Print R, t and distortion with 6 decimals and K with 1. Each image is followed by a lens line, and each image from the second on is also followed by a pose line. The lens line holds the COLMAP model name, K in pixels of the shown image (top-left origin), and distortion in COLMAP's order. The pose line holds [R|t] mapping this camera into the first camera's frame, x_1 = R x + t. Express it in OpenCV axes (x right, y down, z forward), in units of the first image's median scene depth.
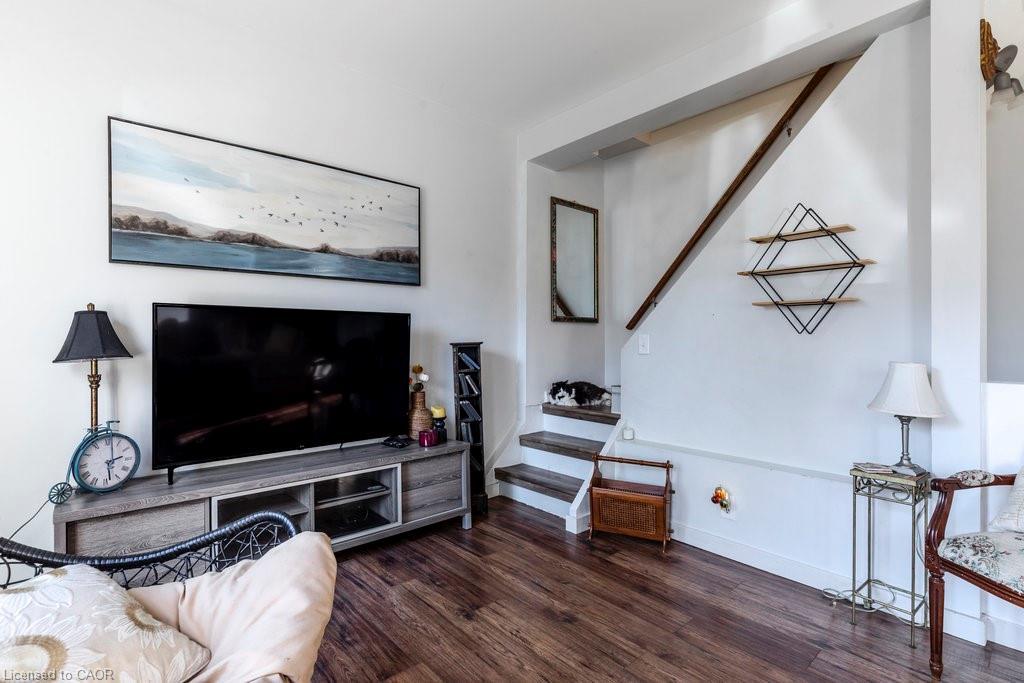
lens RADIAL K [[487.4, 0, 512.0], [0, 487.4, 341.5], [0, 0, 1]] dist [-0.002119, -0.001004]
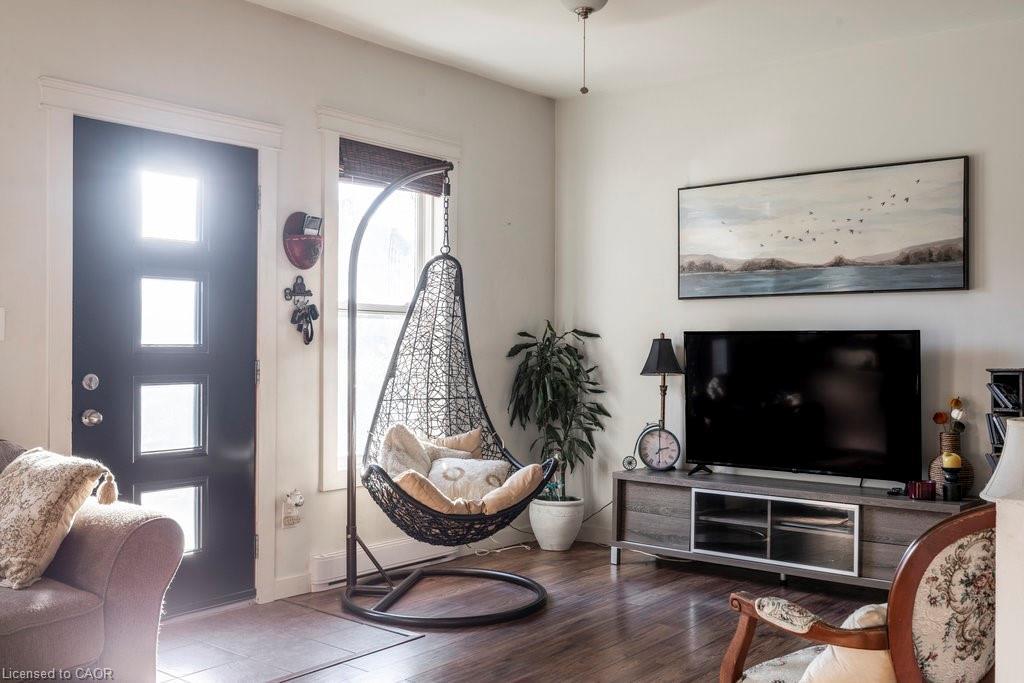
lens RADIAL K [[999.9, 0, 512.0], [0, 999.9, 341.5], [0, 0, 1]] dist [-0.006734, -0.001355]
pose [[0.166195, -0.000787, -0.986093, 1.376191], [-0.003826, 0.999992, -0.001442, -0.036829], [0.986085, 0.004012, 0.166191, 0.091117]]
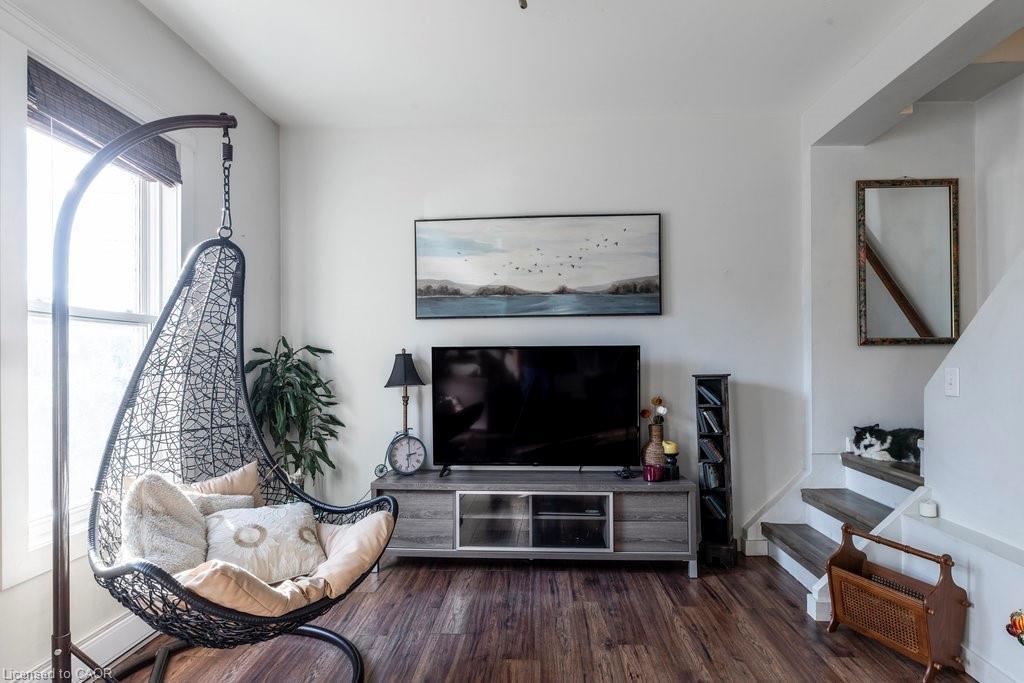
lens RADIAL K [[546.7, 0, 508.5], [0, 546.7, 358.1], [0, 0, 1]] dist [-0.001128, 0.000151]
pose [[0.710062, -0.005856, -0.704115, 0.418343], [0.005724, 0.999980, -0.002545, -0.032478], [0.704116, -0.002223, 0.710082, 0.021225]]
